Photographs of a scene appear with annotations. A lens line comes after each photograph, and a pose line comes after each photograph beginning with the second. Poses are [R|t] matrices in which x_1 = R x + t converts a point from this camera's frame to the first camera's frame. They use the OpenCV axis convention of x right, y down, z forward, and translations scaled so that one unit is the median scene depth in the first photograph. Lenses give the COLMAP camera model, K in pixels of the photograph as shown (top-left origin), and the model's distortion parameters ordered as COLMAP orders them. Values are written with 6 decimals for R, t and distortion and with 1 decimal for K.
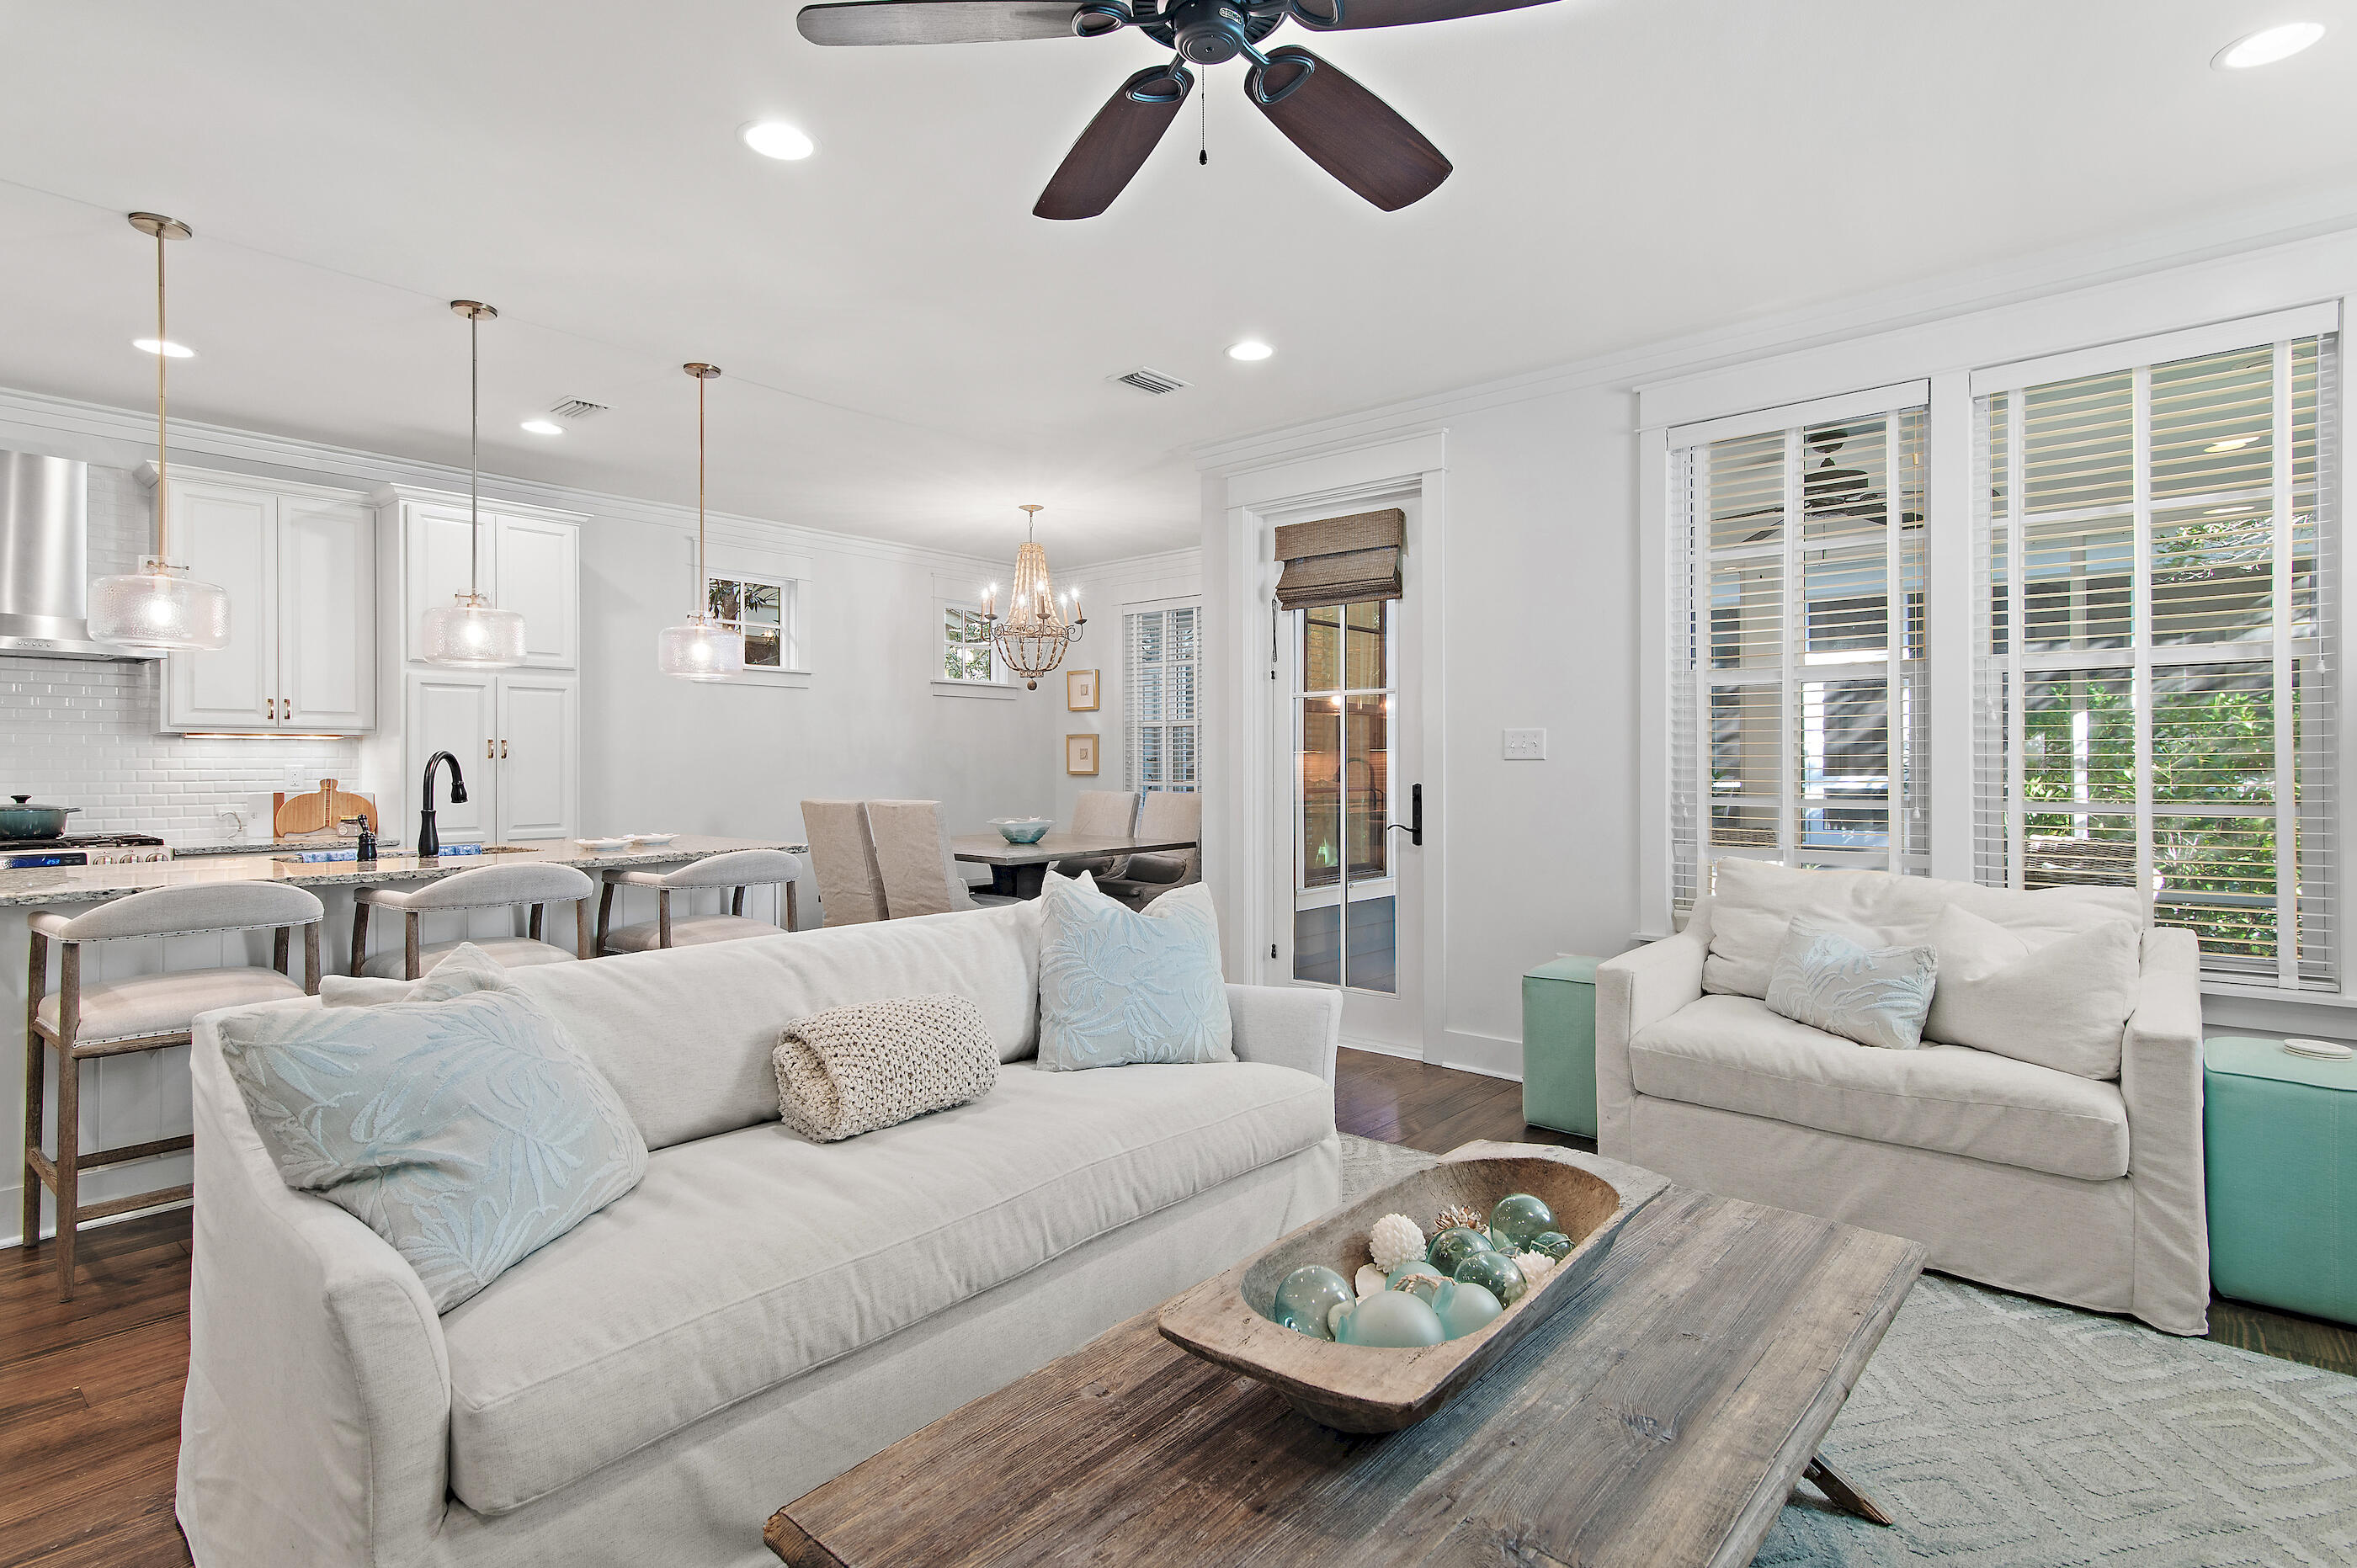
lens RADIAL K [[1159.4, 0, 1193.5], [0, 1159.4, 758.5], [0, 0, 1]] dist [0.021794, -0.005372]
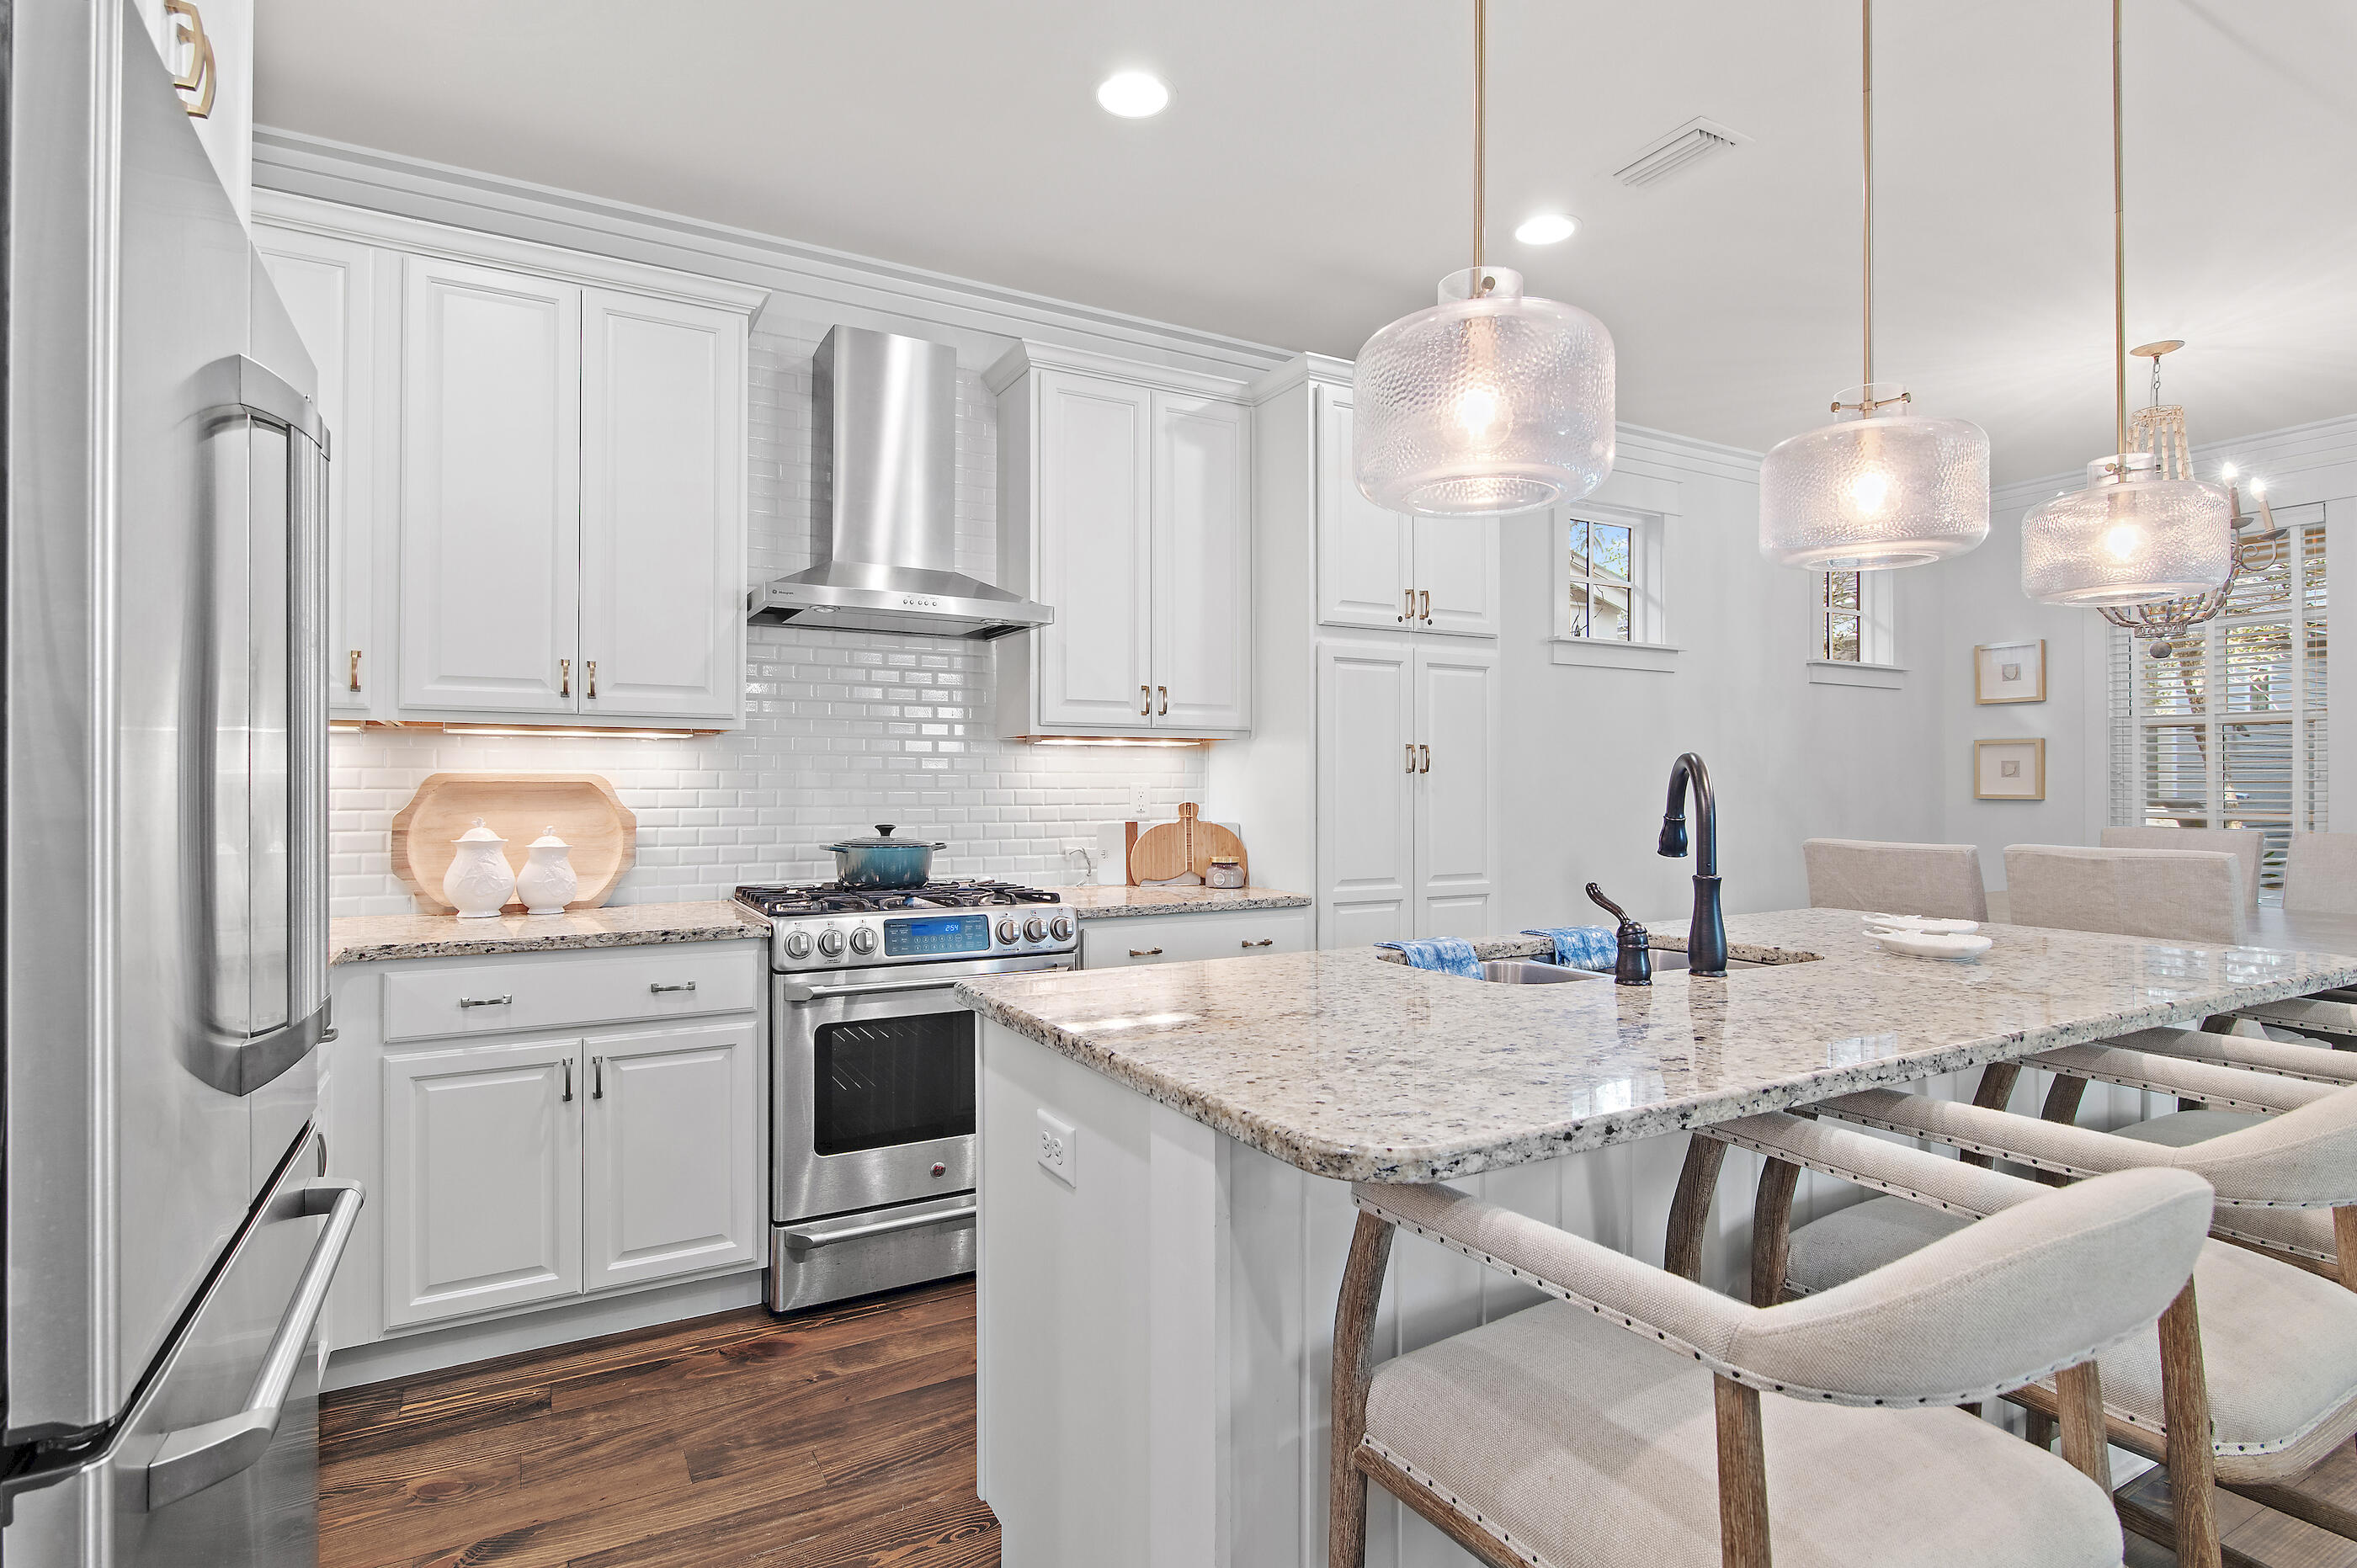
lens RADIAL K [[1159.4, 0, 1166.2], [0, 1159.4, 780.6], [0, 0, 1]] dist [0.021794, -0.005372]
pose [[0.939423, 0.002213, -0.342753, -0.594267], [-0.001490, 0.999996, 0.002374, 0.003096], [0.342756, -0.001719, 0.939423, 0.402565]]
